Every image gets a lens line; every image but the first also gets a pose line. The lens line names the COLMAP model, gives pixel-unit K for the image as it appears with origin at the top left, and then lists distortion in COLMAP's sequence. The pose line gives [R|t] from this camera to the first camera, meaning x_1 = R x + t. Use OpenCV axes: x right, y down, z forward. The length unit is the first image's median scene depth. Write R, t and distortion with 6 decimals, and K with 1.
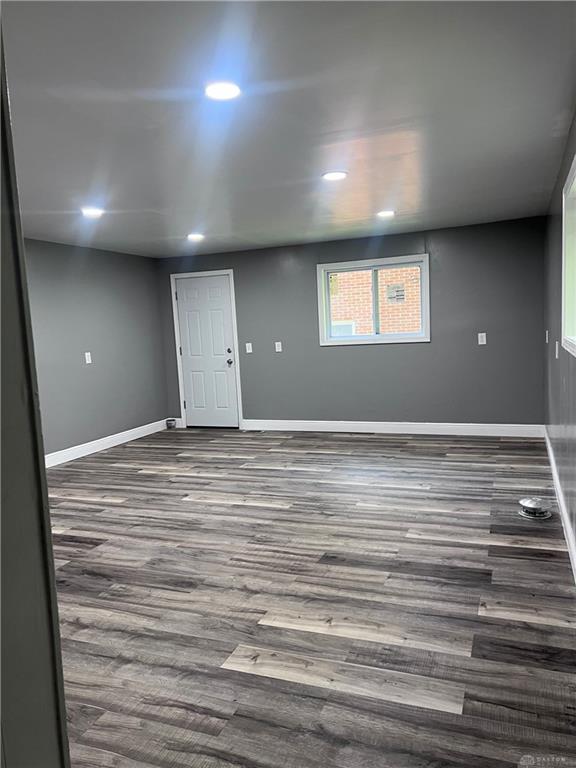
lens RADIAL K [[574.4, 0, 290.5], [0, 574.4, 382.2], [0, 0, 1]] dist [0.034952, -0.030044]
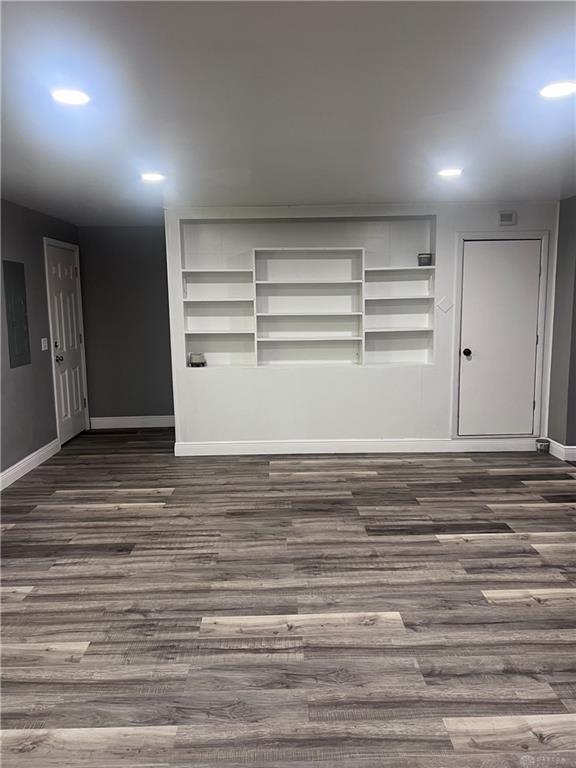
lens RADIAL K [[574.4, 0, 288.5], [0, 574.4, 384.3], [0, 0, 1]] dist [0.034952, -0.030044]
pose [[-0.921493, 0.116995, -0.370356, 0.136344], [0.021197, 0.967280, 0.252823, -0.224218], [0.387817, 0.225125, -0.893822, 1.845141]]
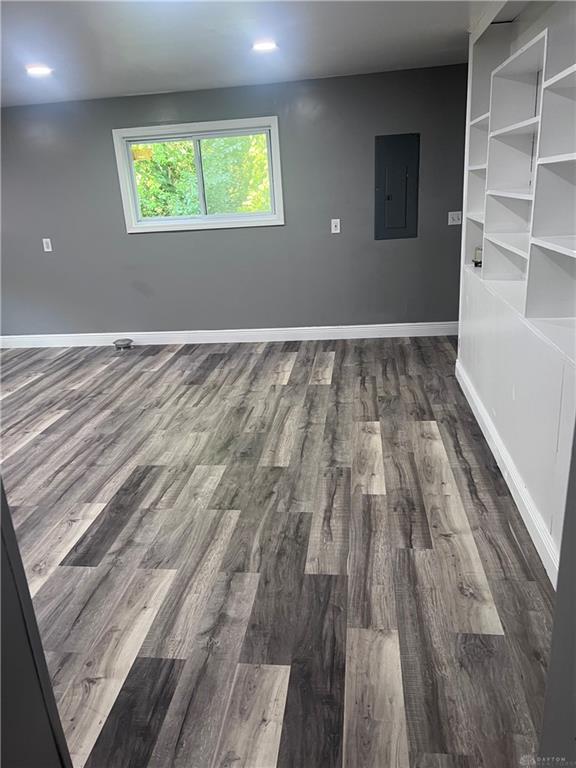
lens RADIAL K [[574.4, 0, 288.4], [0, 574.4, 386.5], [0, 0, 1]] dist [0.034952, -0.030044]
pose [[-0.248507, -0.254244, 0.934668, -1.227105], [0.170153, 0.938475, 0.300520, -0.067497], [-0.953568, 0.233717, -0.189957, 0.975314]]
